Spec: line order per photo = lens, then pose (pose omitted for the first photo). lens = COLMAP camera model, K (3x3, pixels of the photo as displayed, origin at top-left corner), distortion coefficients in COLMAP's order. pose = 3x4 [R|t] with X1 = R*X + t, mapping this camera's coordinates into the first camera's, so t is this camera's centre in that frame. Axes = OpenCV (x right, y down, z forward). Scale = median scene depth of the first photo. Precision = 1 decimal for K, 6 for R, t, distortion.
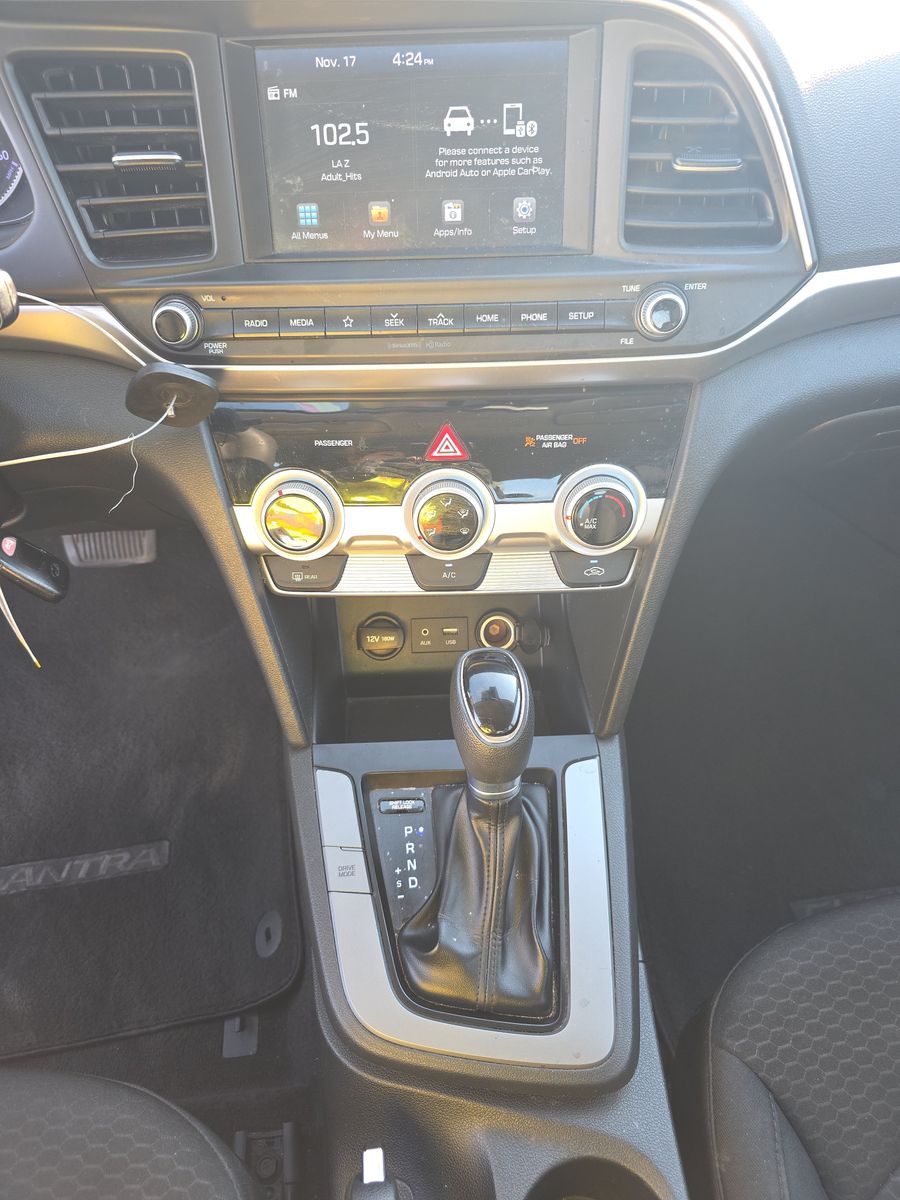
lens RADIAL K [[806.6, 0, 451.3], [0, 806.6, 602.0], [0, 0, 1]] dist [-0.001386, -0.014345]
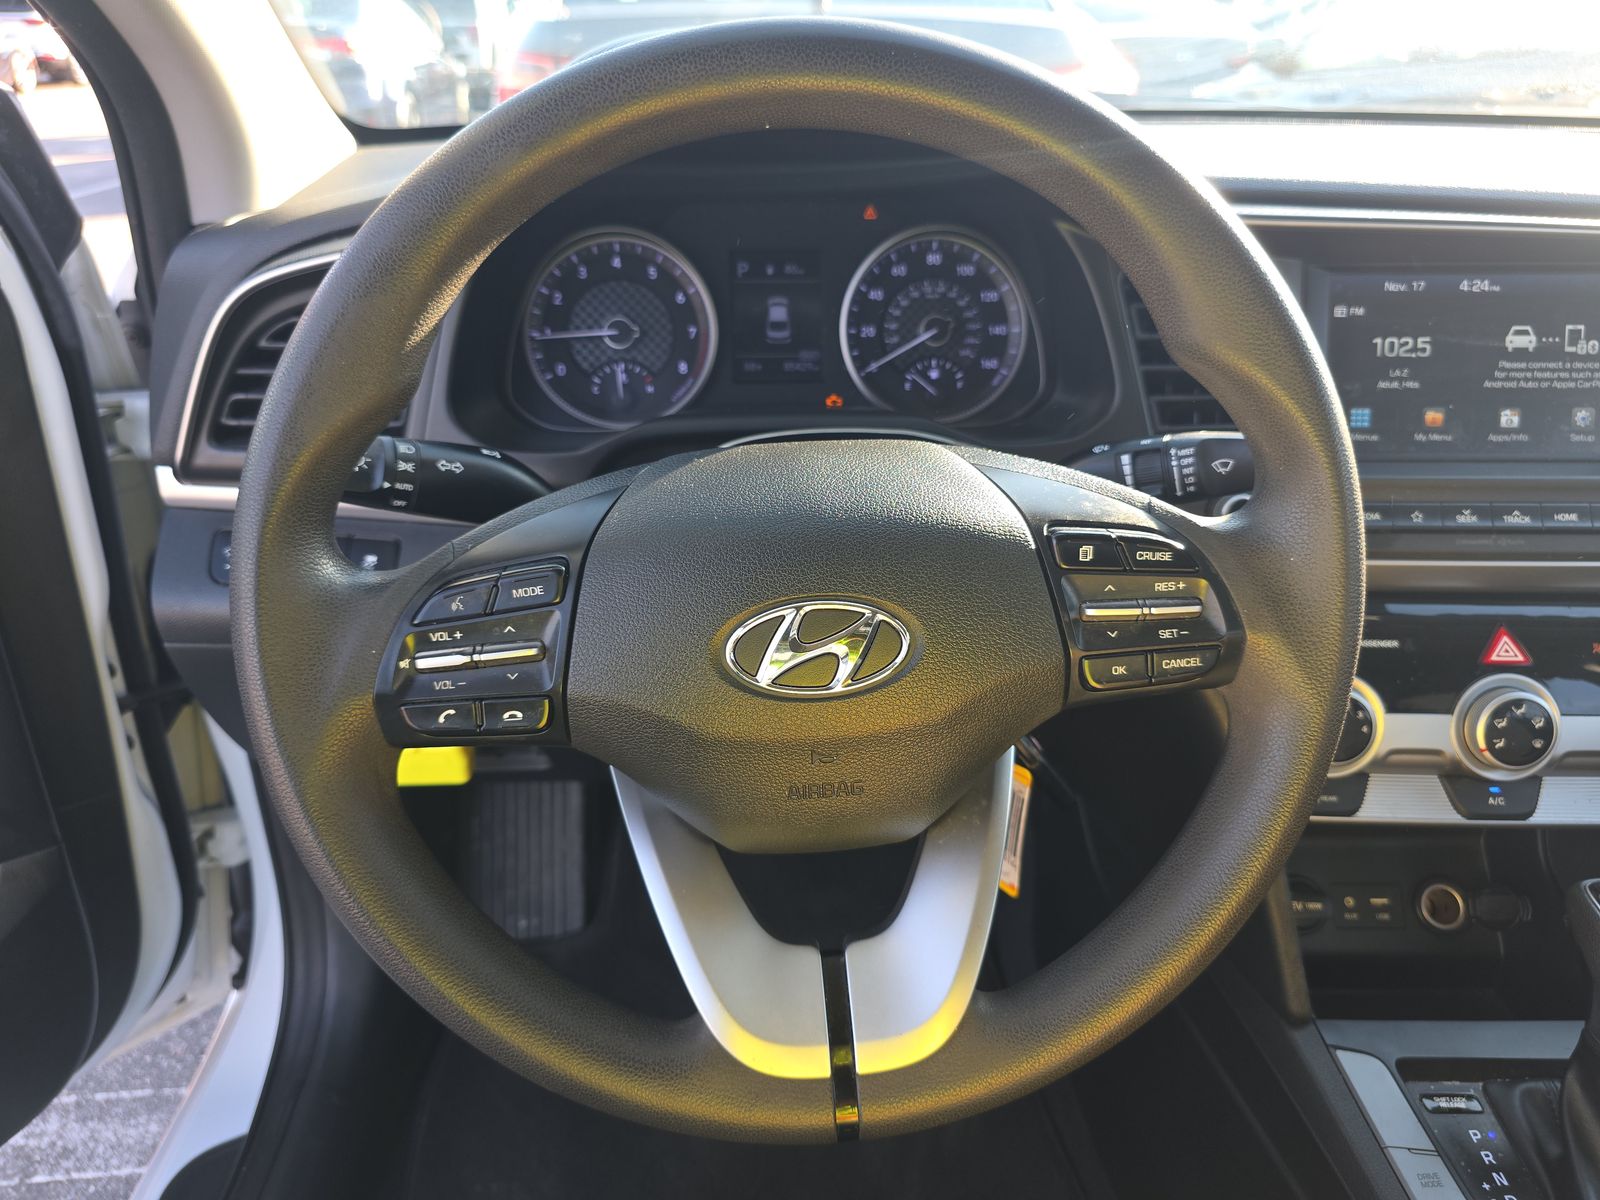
lens RADIAL K [[1075.5, 0, 815.1], [0, 1075.5, 599.2], [0, 0, 1]] dist [-0.001386, -0.014345]
pose [[0.998905, 0.030598, -0.035383, -0.823225], [-0.041054, 0.936014, -0.349561, 0.230343], [0.022423, 0.350631, 0.936245, -0.189389]]
